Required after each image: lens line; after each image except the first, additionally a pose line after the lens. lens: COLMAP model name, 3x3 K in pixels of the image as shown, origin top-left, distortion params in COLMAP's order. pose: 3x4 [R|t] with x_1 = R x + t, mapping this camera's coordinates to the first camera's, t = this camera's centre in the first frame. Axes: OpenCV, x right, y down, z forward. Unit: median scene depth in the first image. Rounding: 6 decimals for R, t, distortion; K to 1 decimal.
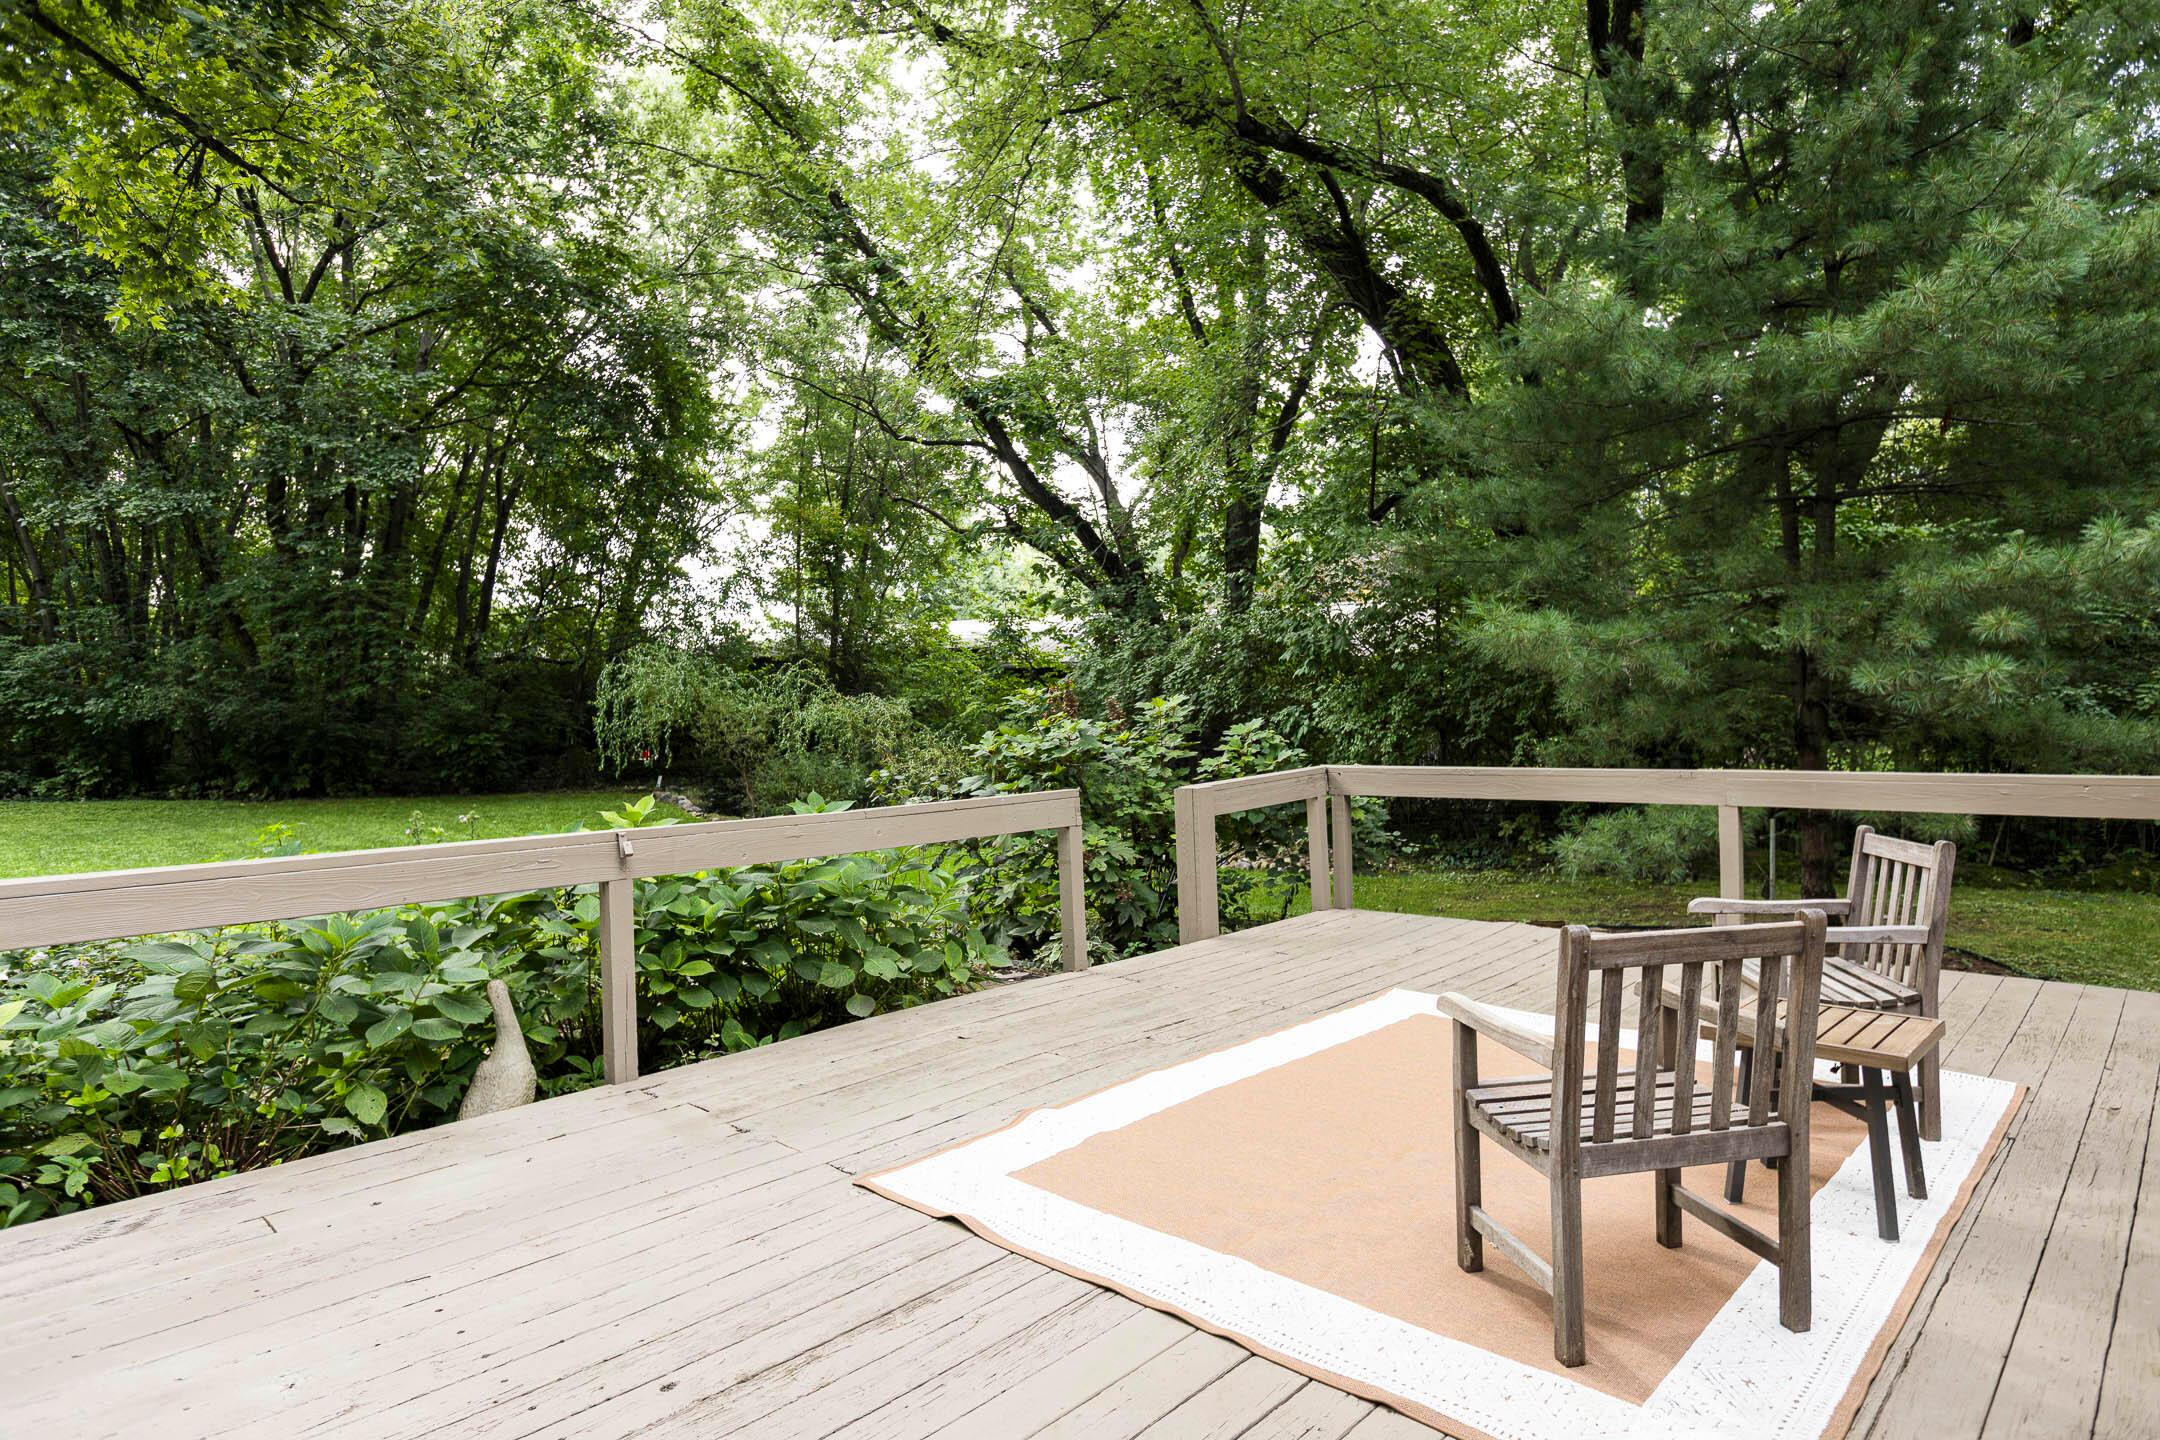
lens RADIAL K [[1213.3, 0, 1080.0], [0, 1213.3, 720.0], [0, 0, 1]] dist [-0.007964, -0.001580]
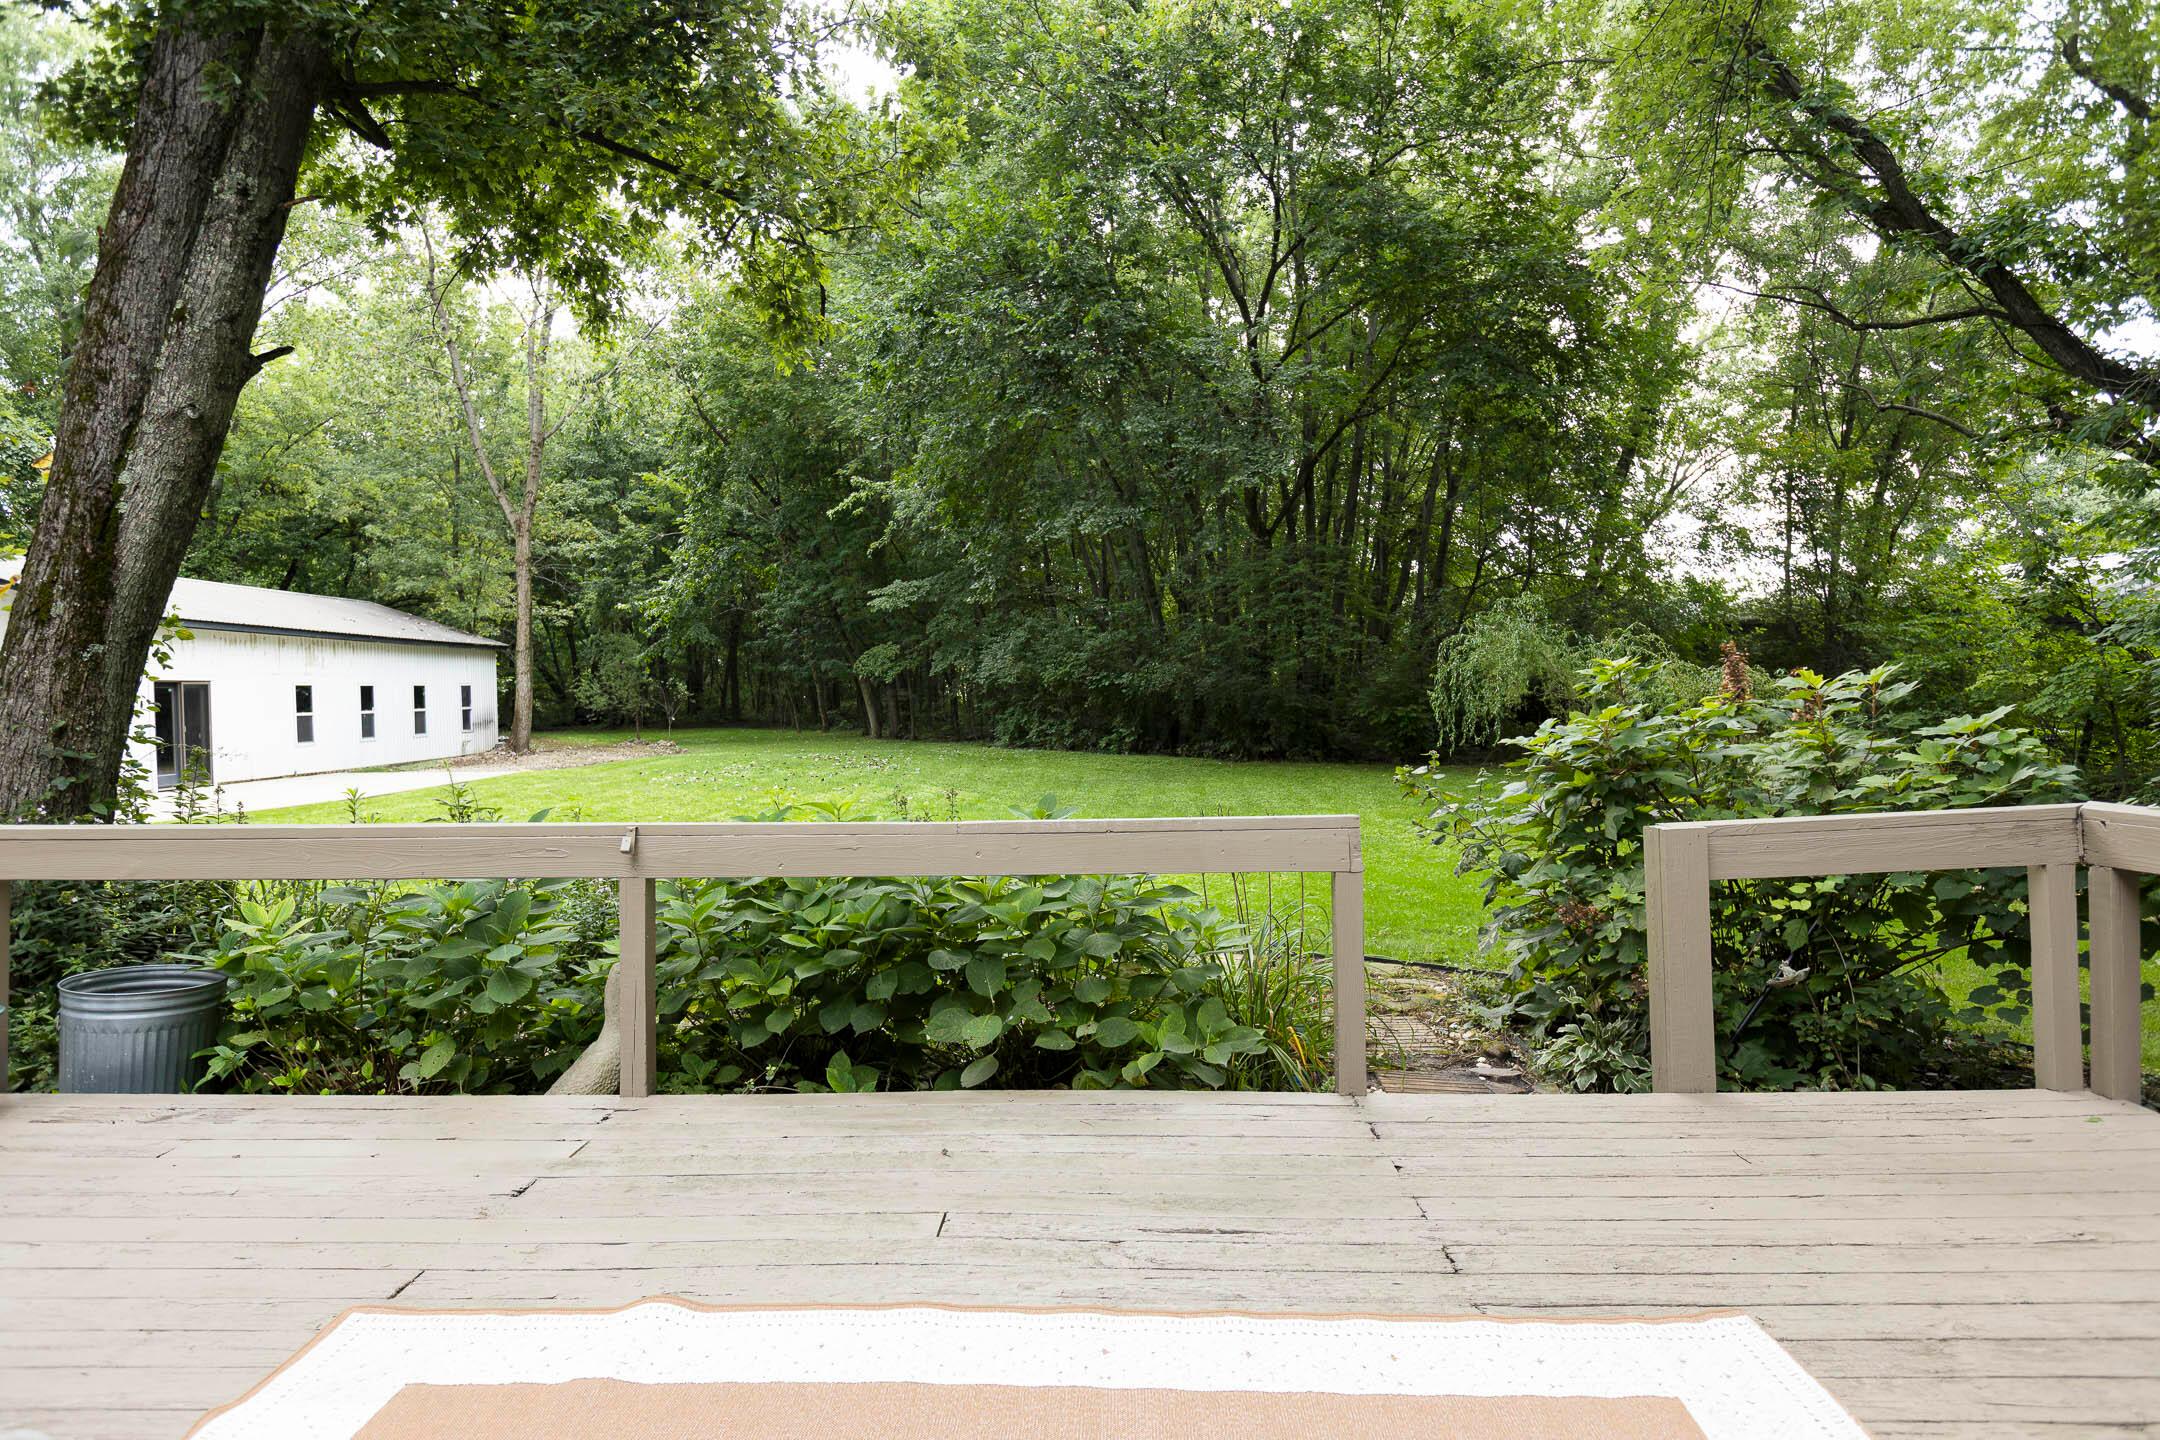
lens RADIAL K [[1213.3, 0, 1080.0], [0, 1213.3, 720.0], [0, 0, 1]] dist [-0.007964, -0.001580]
pose [[0.662976, 0.022476, -0.748303, 0.455565], [-0.004298, 0.999647, 0.026217, -0.011445], [0.748628, -0.014165, 0.662839, 0.554823]]
